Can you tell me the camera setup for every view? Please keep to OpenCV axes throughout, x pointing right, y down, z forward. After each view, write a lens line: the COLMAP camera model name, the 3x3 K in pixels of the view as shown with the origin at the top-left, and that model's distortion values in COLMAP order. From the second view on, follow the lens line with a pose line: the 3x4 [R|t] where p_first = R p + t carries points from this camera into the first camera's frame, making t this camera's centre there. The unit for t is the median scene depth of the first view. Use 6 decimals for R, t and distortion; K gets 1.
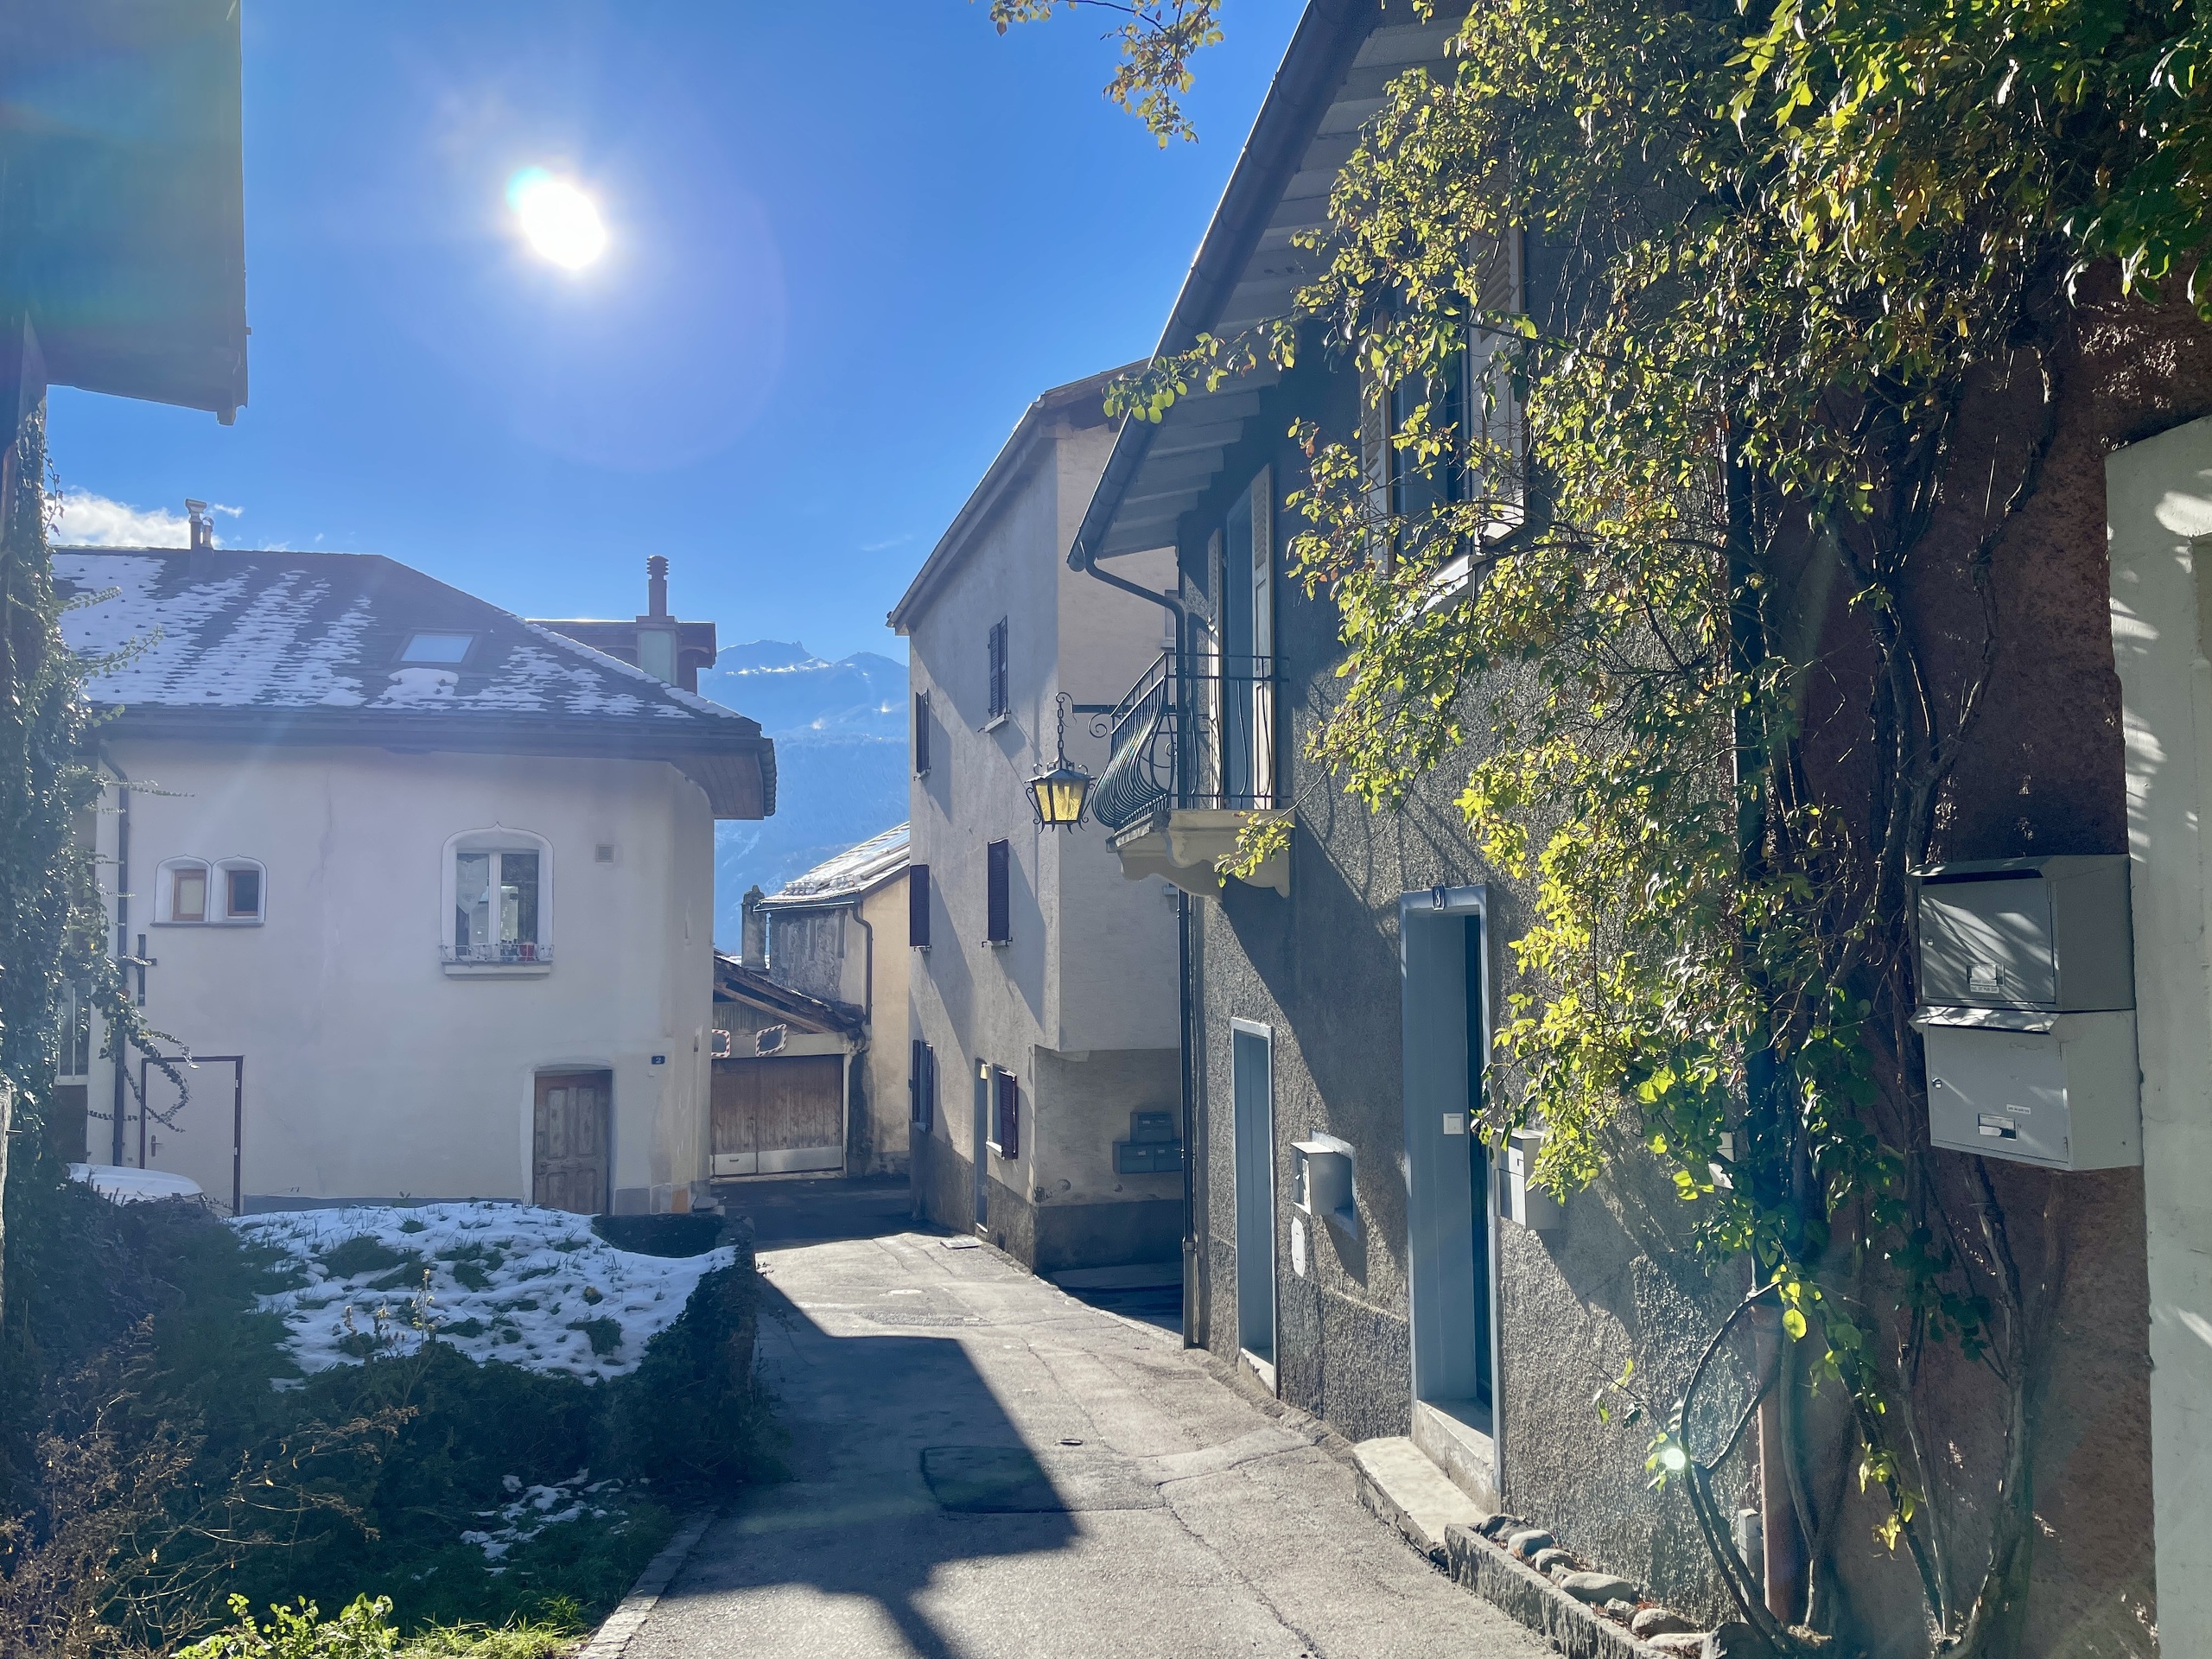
lens RADIAL K [[1594.9, 0, 1106.0], [0, 1594.9, 829.5], [0, 0, 1]] dist [0.089674, -0.107109]
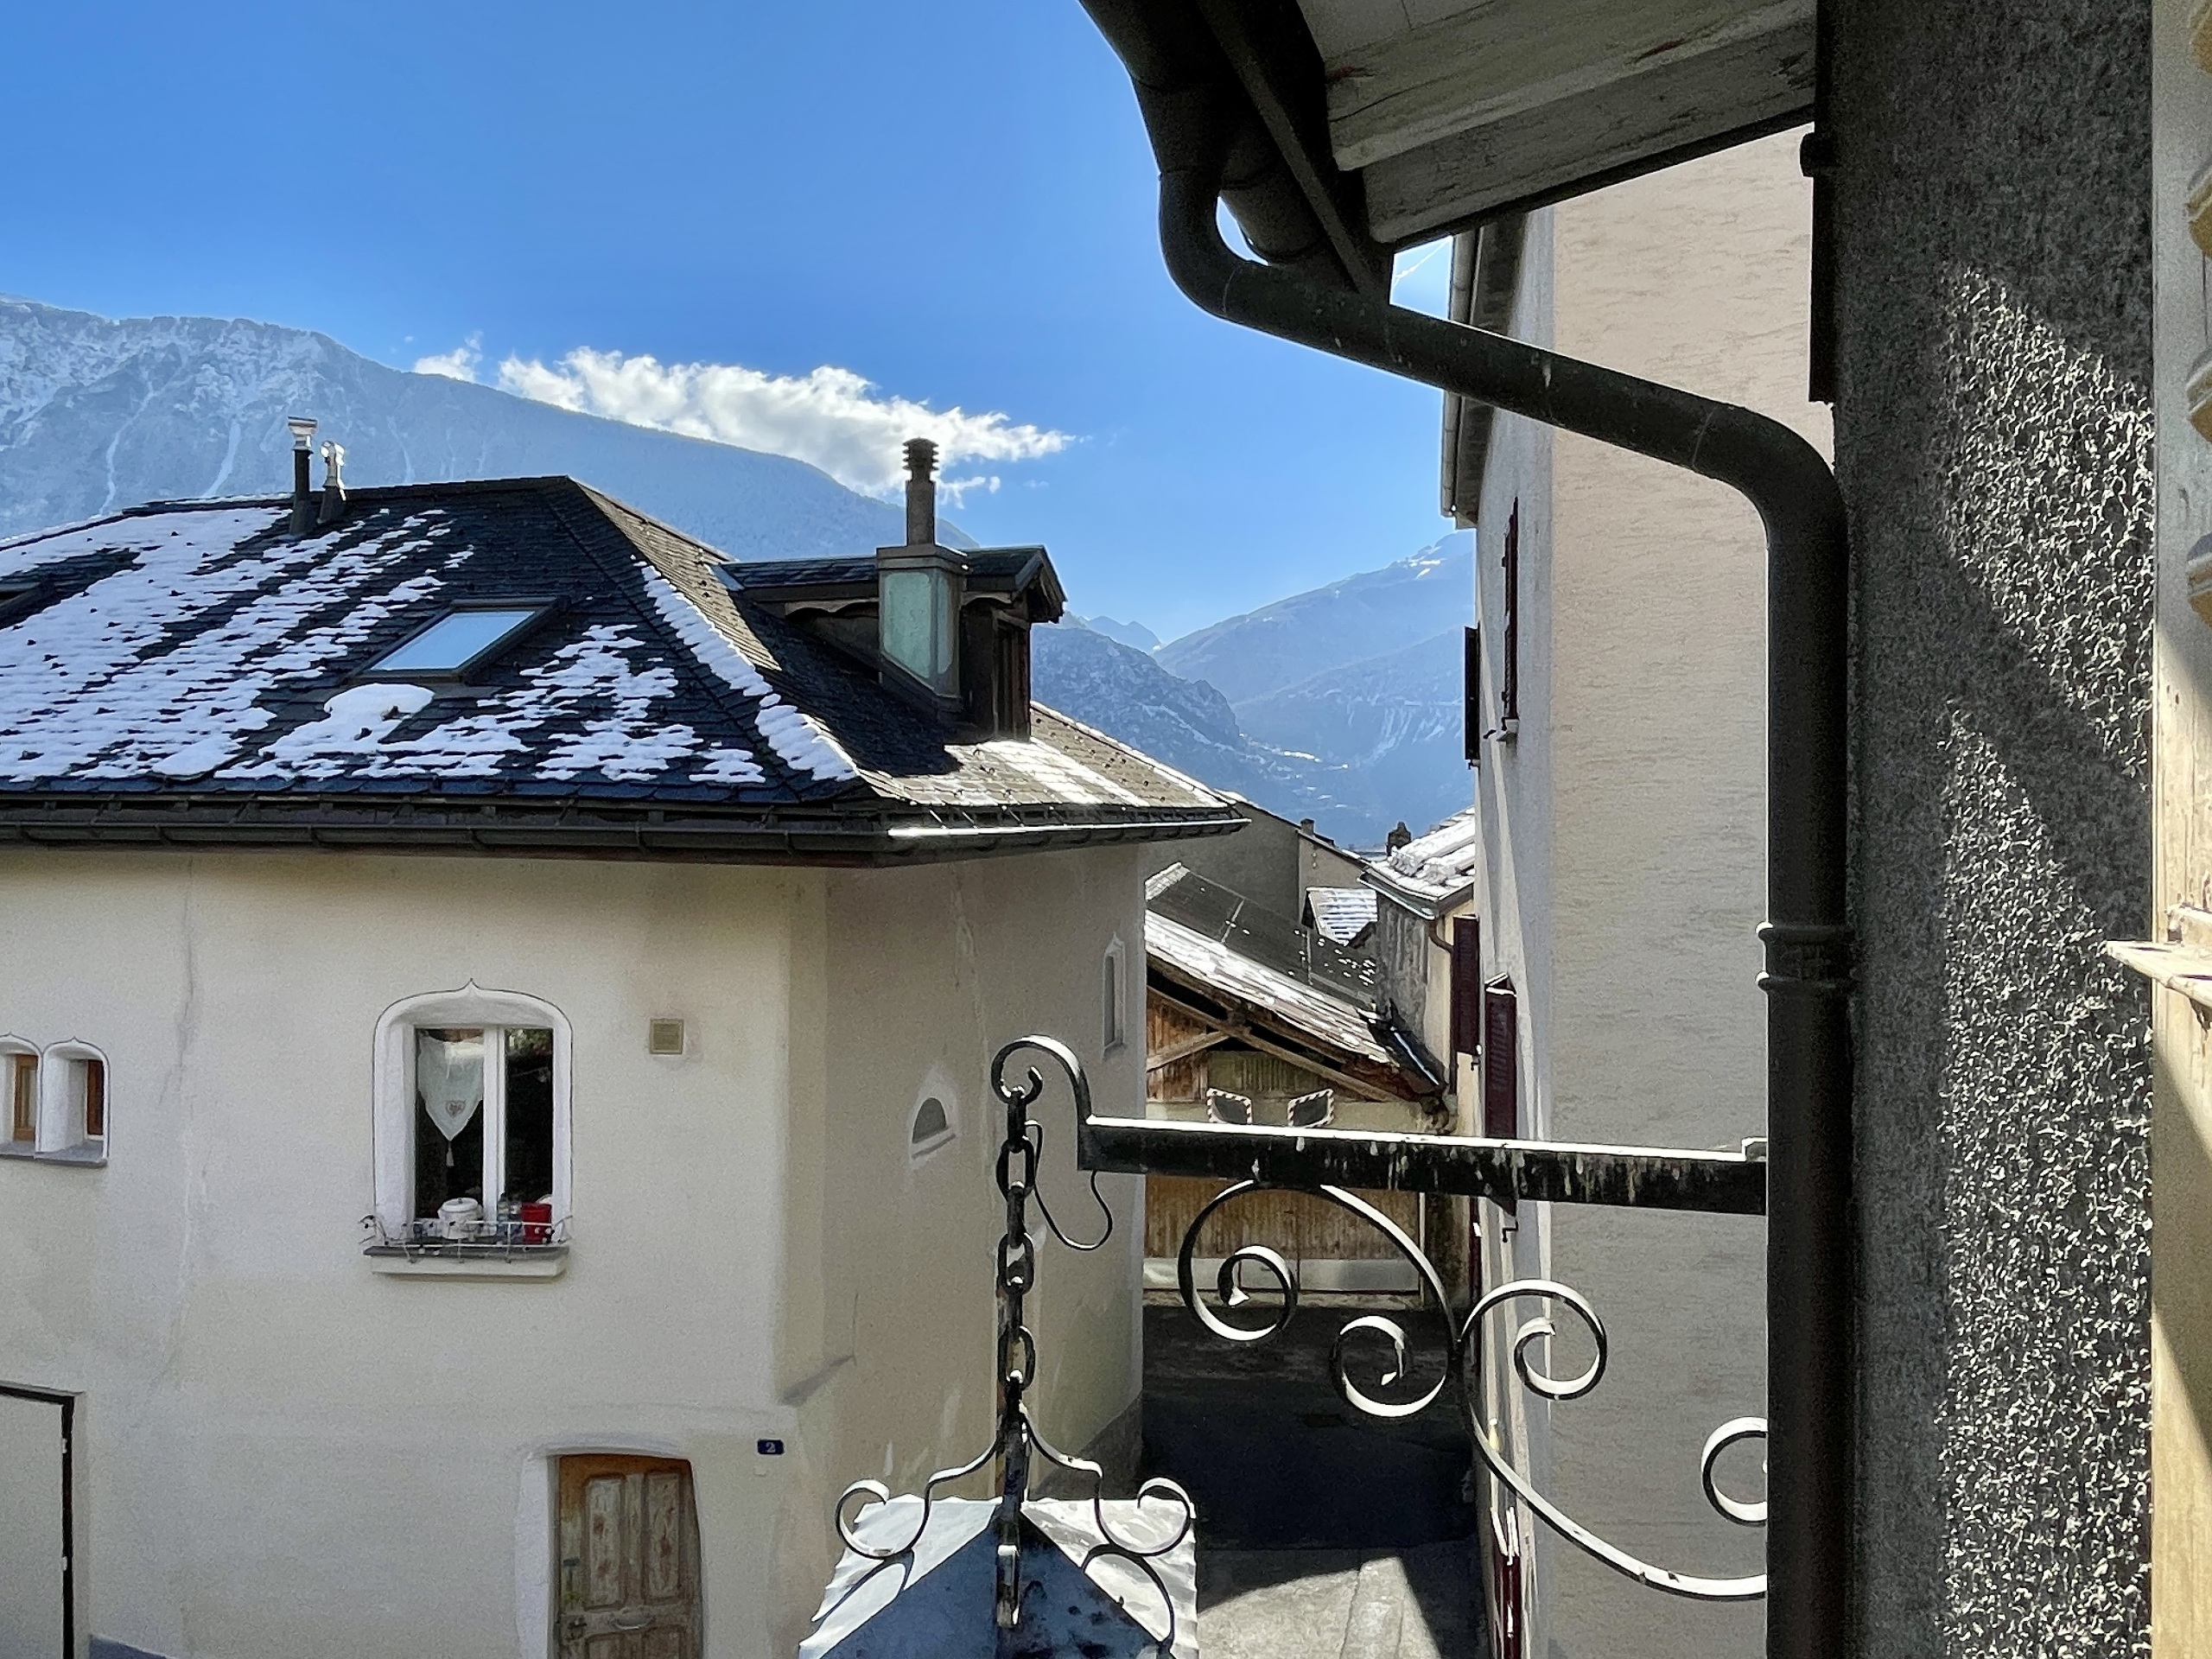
lens RADIAL K [[1673.0, 0, 1114.4], [0, 1673.0, 821.3], [0, 0, 1]] dist [0.011594, -0.025762]
pose [[0.908963, 0.009110, -0.416778, 0.037231], [0.017321, 0.998073, 0.059591, -0.082869], [0.416517, -0.061385, 0.907053, 0.585465]]
